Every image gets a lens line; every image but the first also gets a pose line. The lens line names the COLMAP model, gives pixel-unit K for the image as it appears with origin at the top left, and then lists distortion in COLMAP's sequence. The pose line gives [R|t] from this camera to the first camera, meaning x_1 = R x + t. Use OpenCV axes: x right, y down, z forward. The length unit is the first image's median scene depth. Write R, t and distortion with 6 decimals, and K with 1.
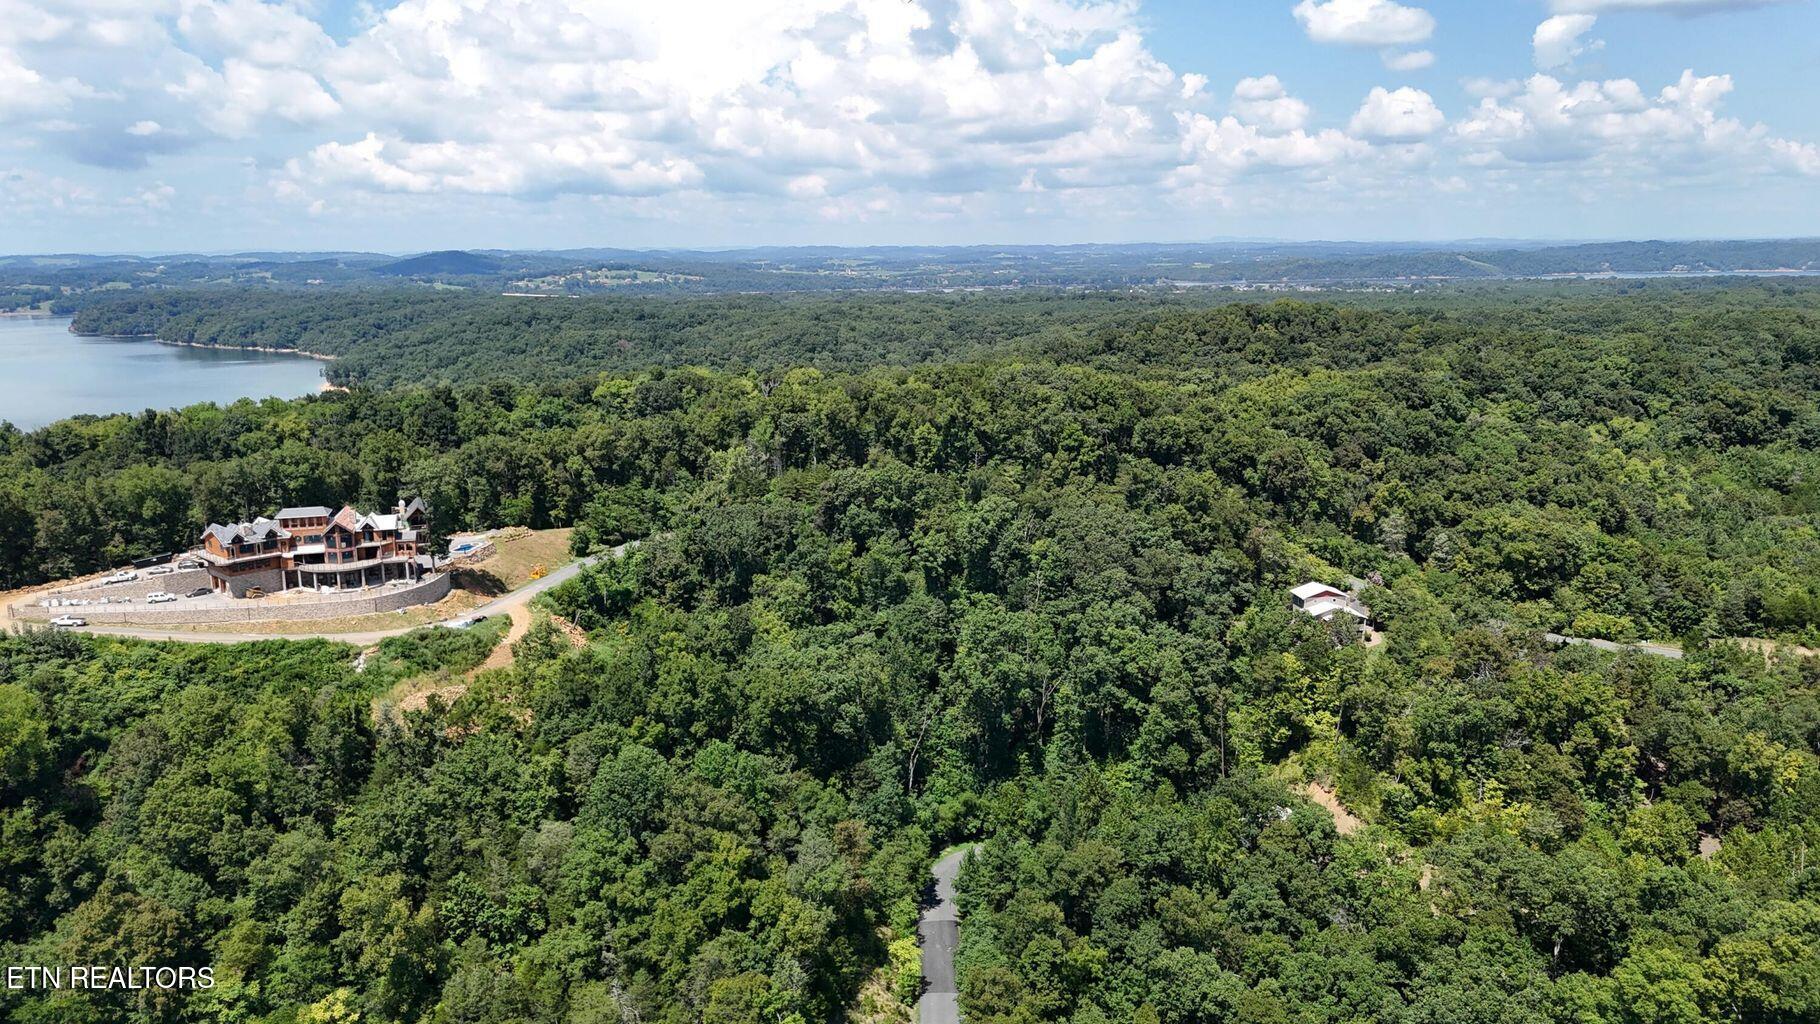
lens RADIAL K [[1338.8, 0, 904.5], [0, 1338.8, 507.5], [0, 0, 1]] dist [0.079809, -0.077716]
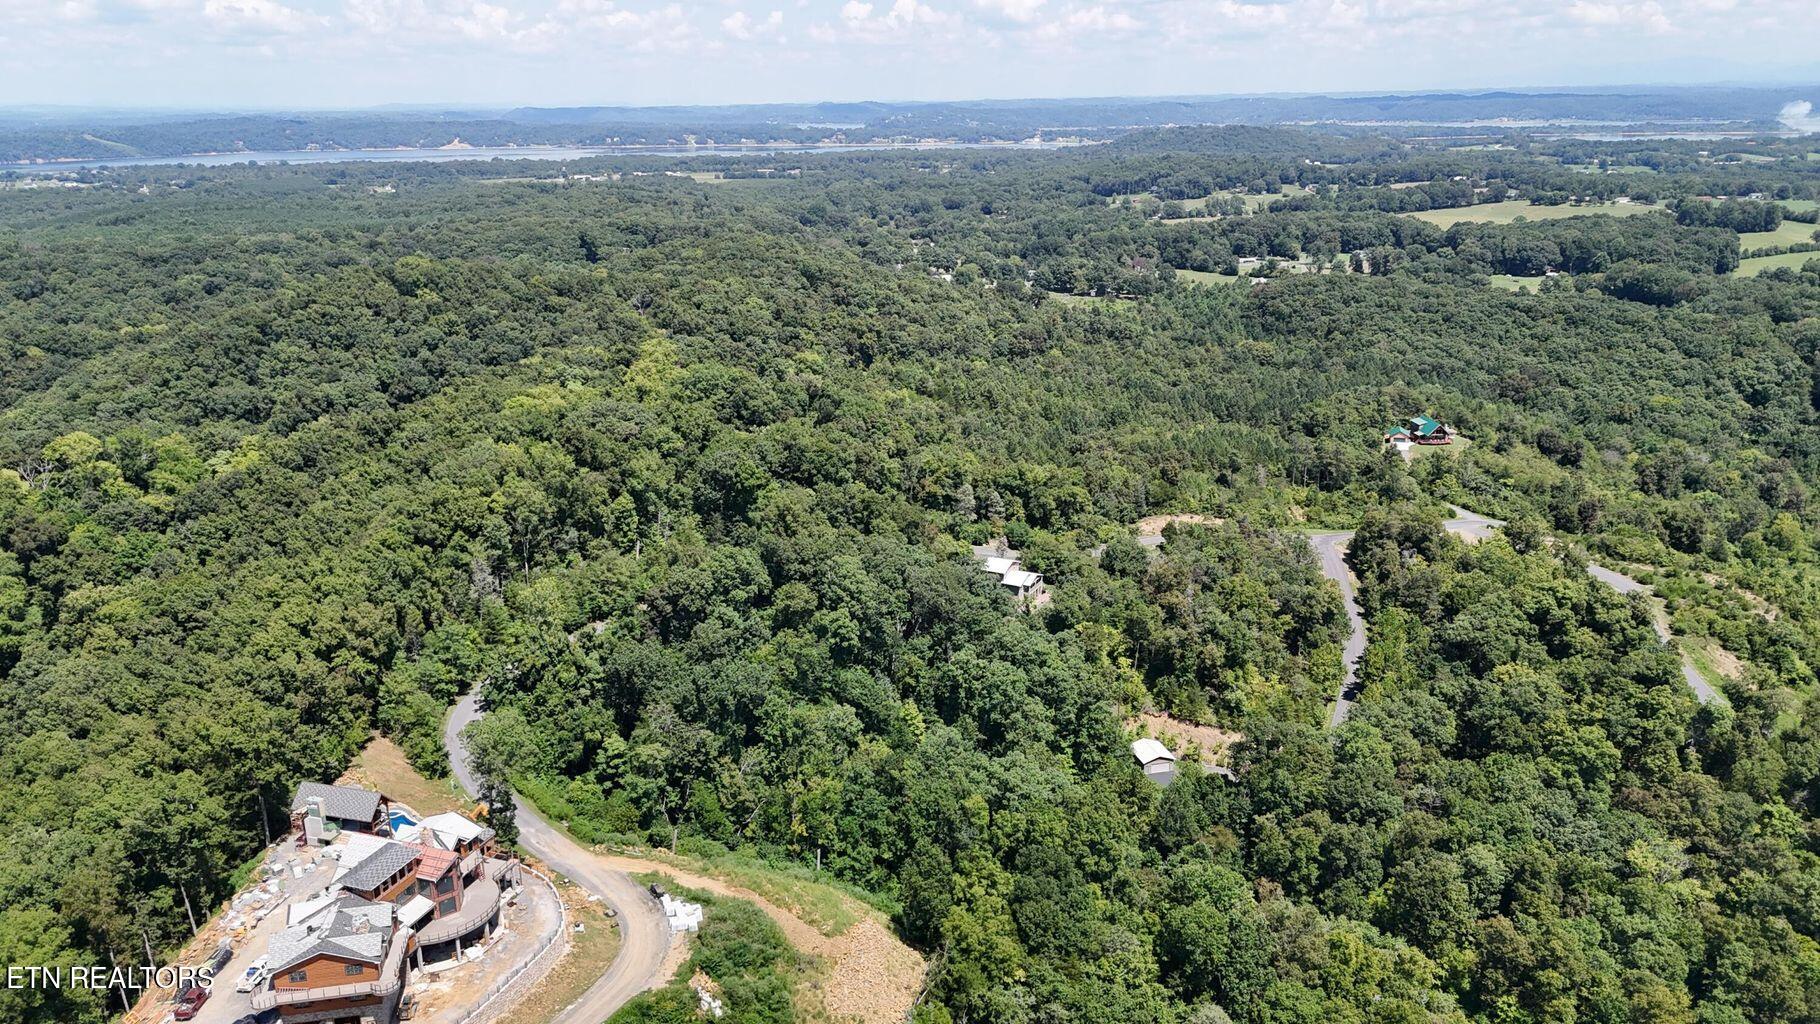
lens RADIAL K [[1338.8, 0, 904.5], [0, 1338.8, 507.5], [0, 0, 1]] dist [0.079809, -0.077716]
pose [[0.580310, -0.229161, 0.781489, -0.671994], [0.156410, 0.973091, 0.169201, -0.204722], [-0.799234, 0.024044, 0.600538, 0.353980]]
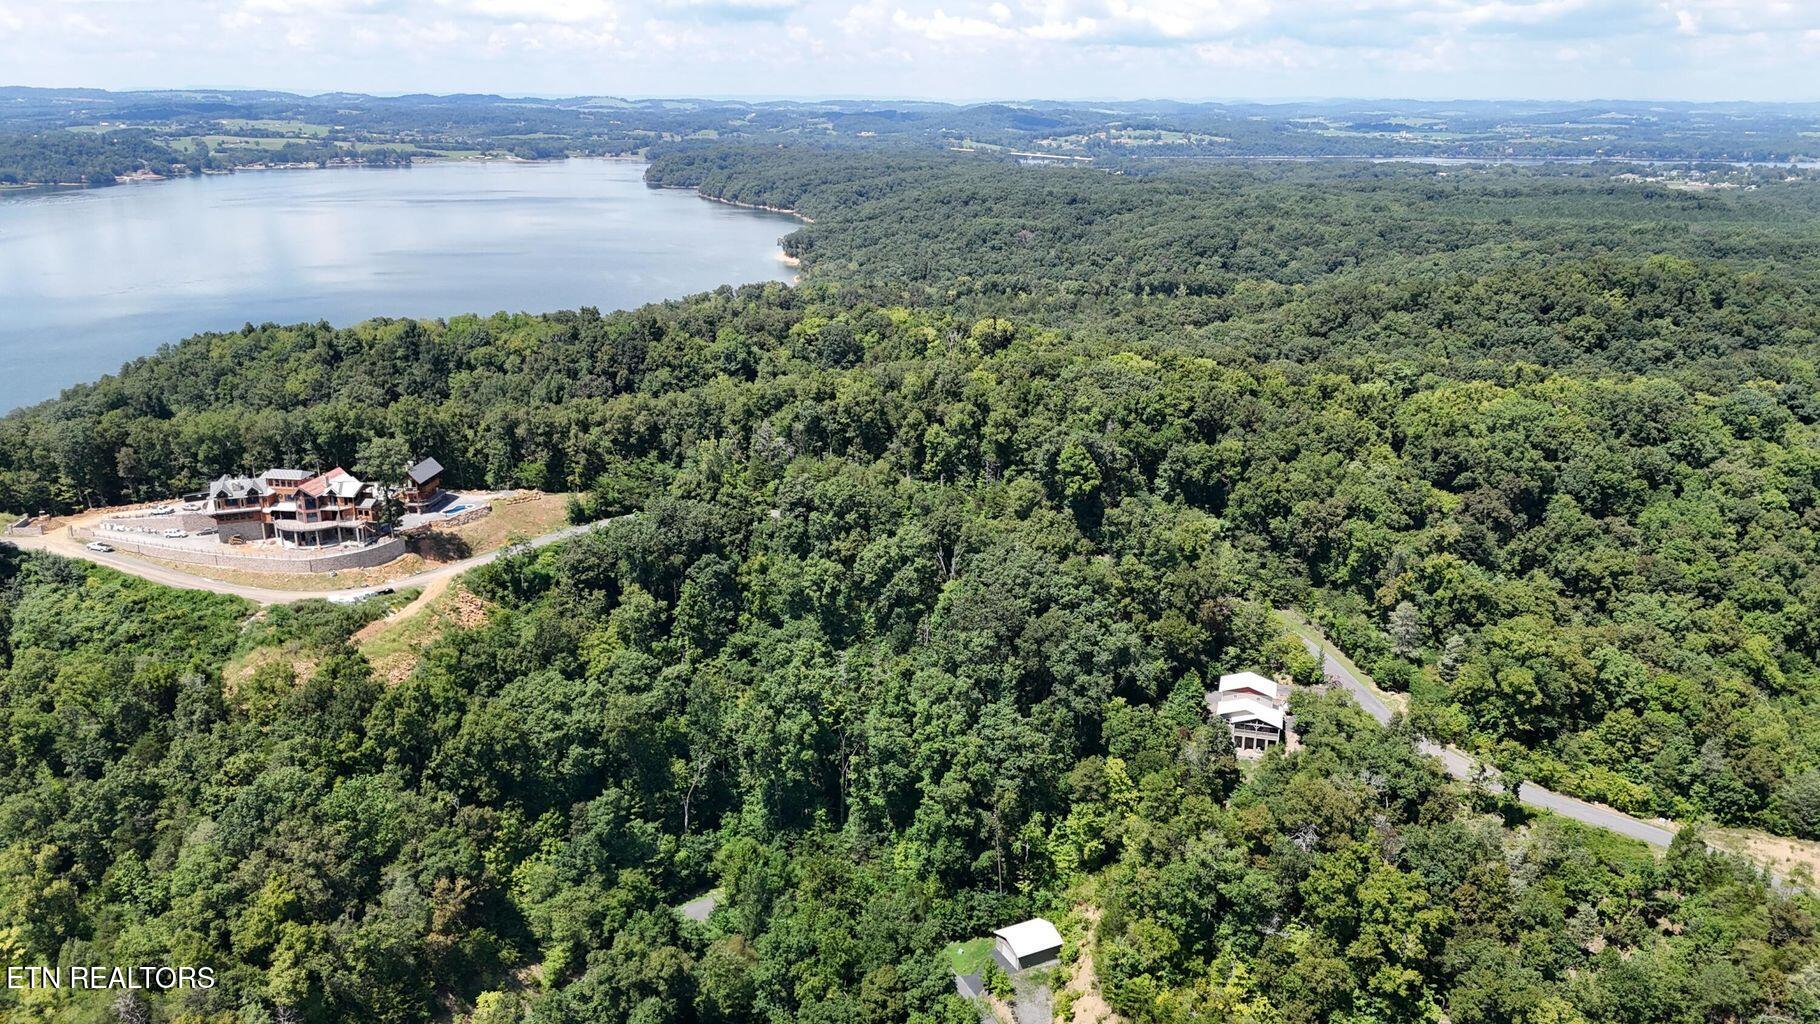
lens RADIAL K [[1338.8, 0, 904.5], [0, 1338.8, 507.5], [0, 0, 1]] dist [0.079809, -0.077716]
pose [[0.919774, 0.134371, -0.368728, 0.413898], [-0.095029, 0.987853, 0.122948, -0.140449], [0.380770, -0.078044, 0.921370, 0.115264]]
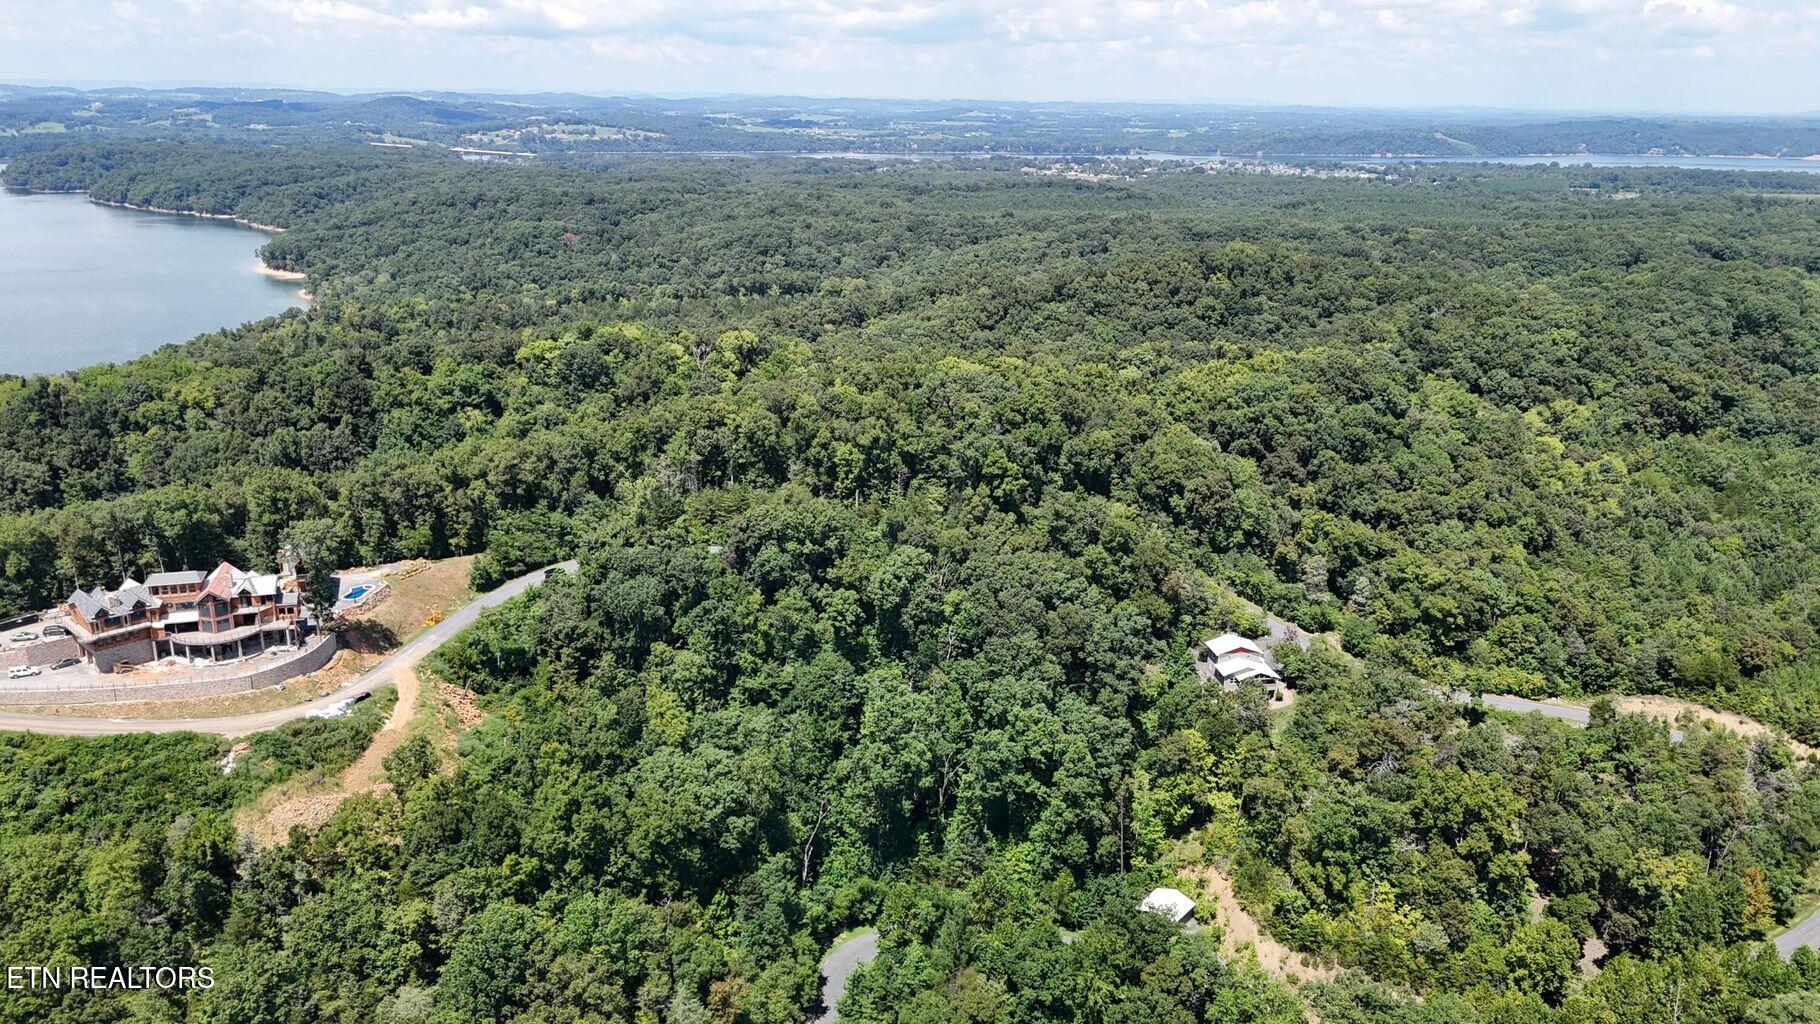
lens RADIAL K [[1338.8, 0, 904.5], [0, 1338.8, 507.5], [0, 0, 1]] dist [0.079809, -0.077716]
pose [[0.999433, 0.019974, 0.027089, 0.037273], [-0.022671, 0.994400, 0.103225, -0.136494], [-0.024876, -0.103780, 0.994289, 0.035568]]
